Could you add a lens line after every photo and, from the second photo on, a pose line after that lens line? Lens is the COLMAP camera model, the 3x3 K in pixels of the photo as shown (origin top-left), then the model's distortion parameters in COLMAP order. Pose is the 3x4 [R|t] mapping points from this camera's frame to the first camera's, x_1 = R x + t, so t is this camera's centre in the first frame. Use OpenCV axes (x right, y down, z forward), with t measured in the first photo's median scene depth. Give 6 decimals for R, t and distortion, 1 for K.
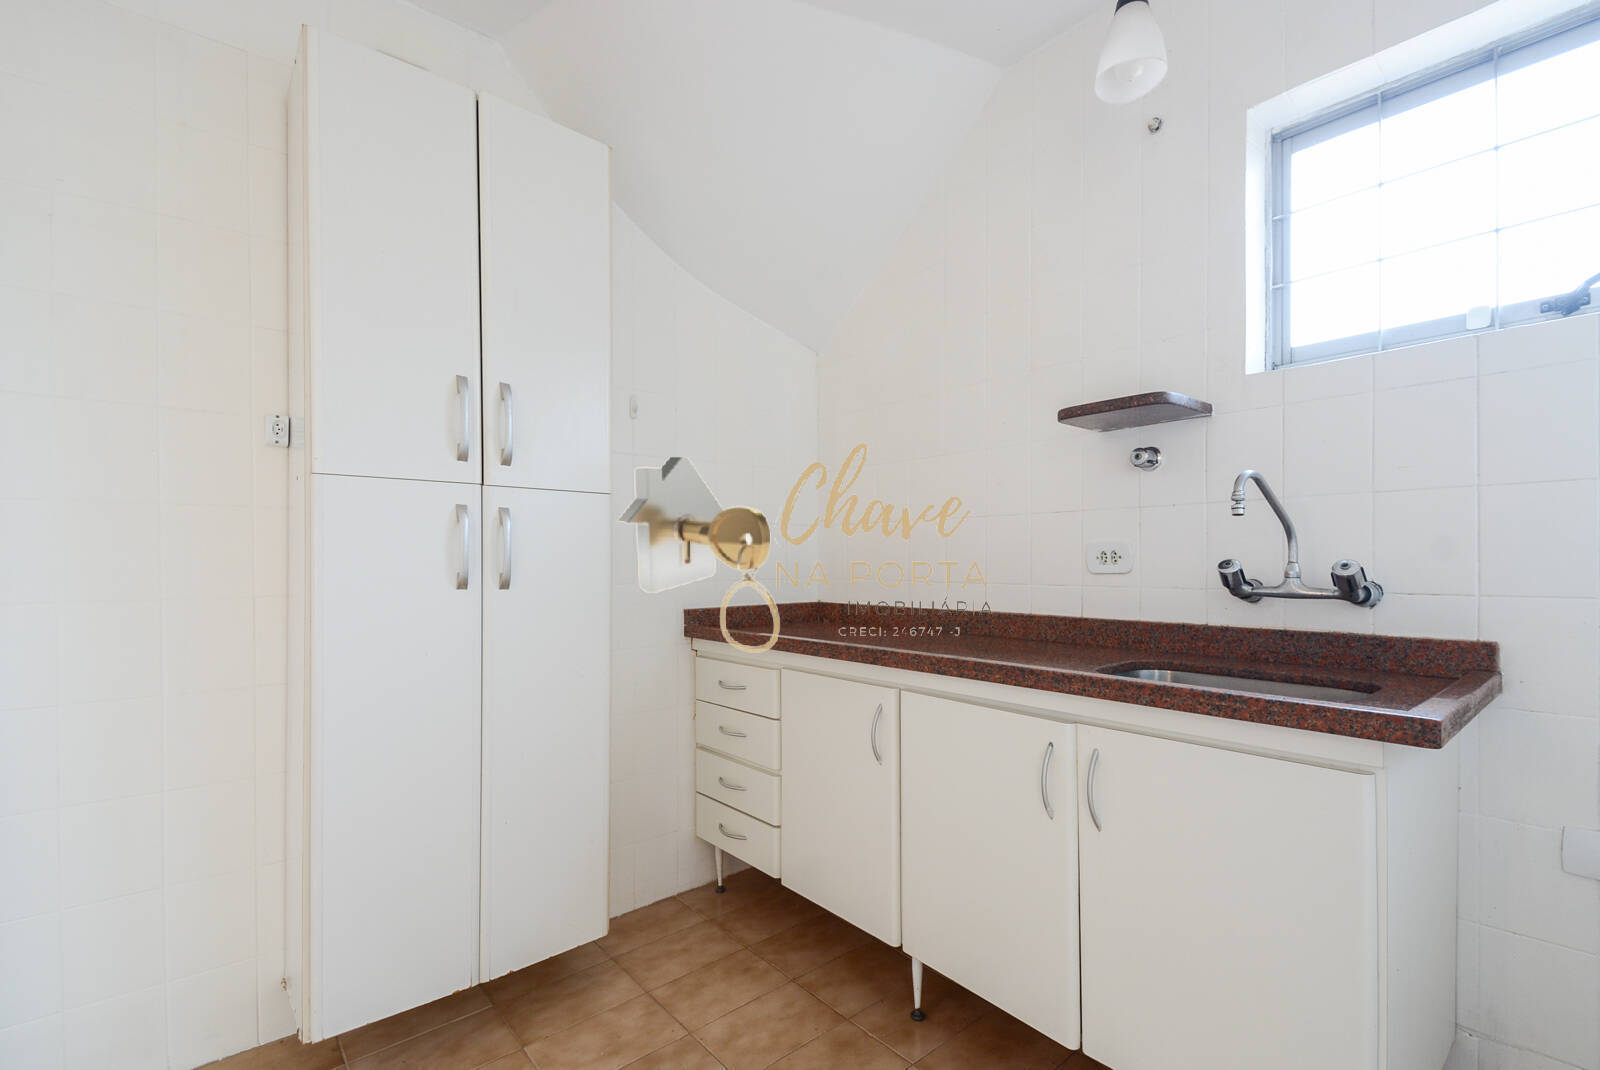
lens RADIAL K [[711.1, 0, 806.6], [0, 711.1, 568.0], [0, 0, 1]] dist [0.020181, -0.014762]
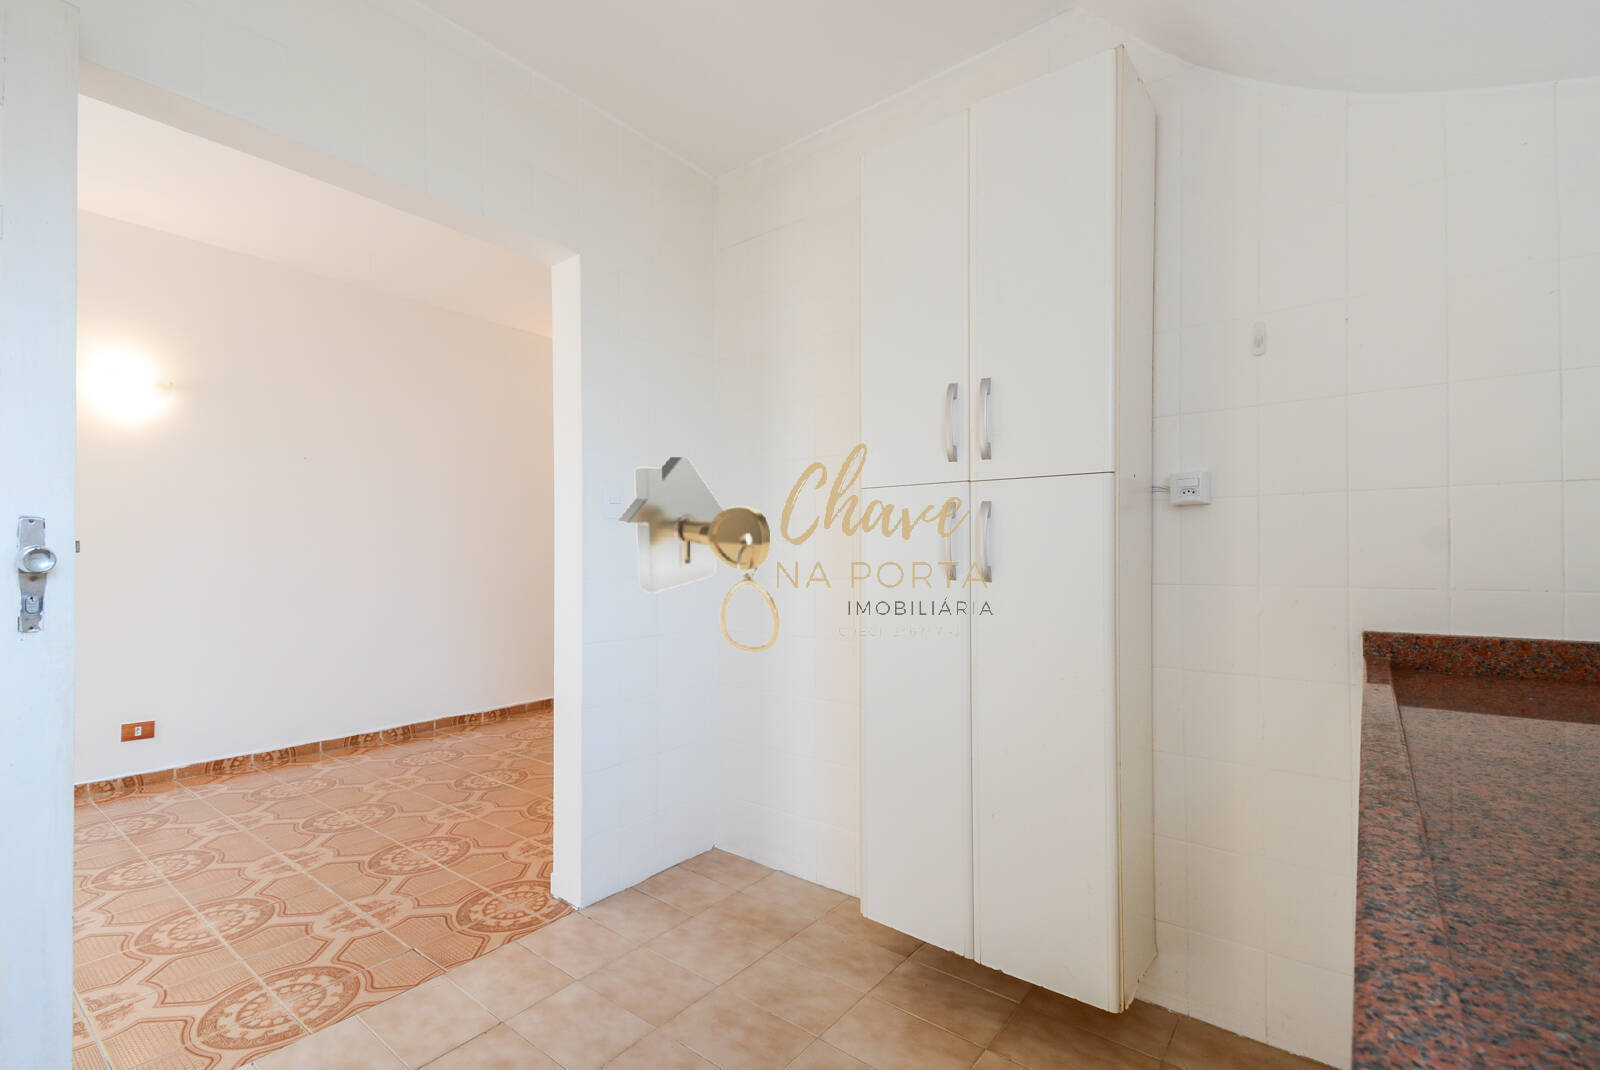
lens RADIAL K [[711.1, 0, 769.4], [0, 711.1, 541.2], [0, 0, 1]] dist [0.020181, -0.014762]
pose [[0.167172, -0.004142, -0.985919, 0.508759], [-0.005605, 0.999971, -0.005151, -0.021479], [0.985912, 0.006388, 0.167144, 0.517048]]
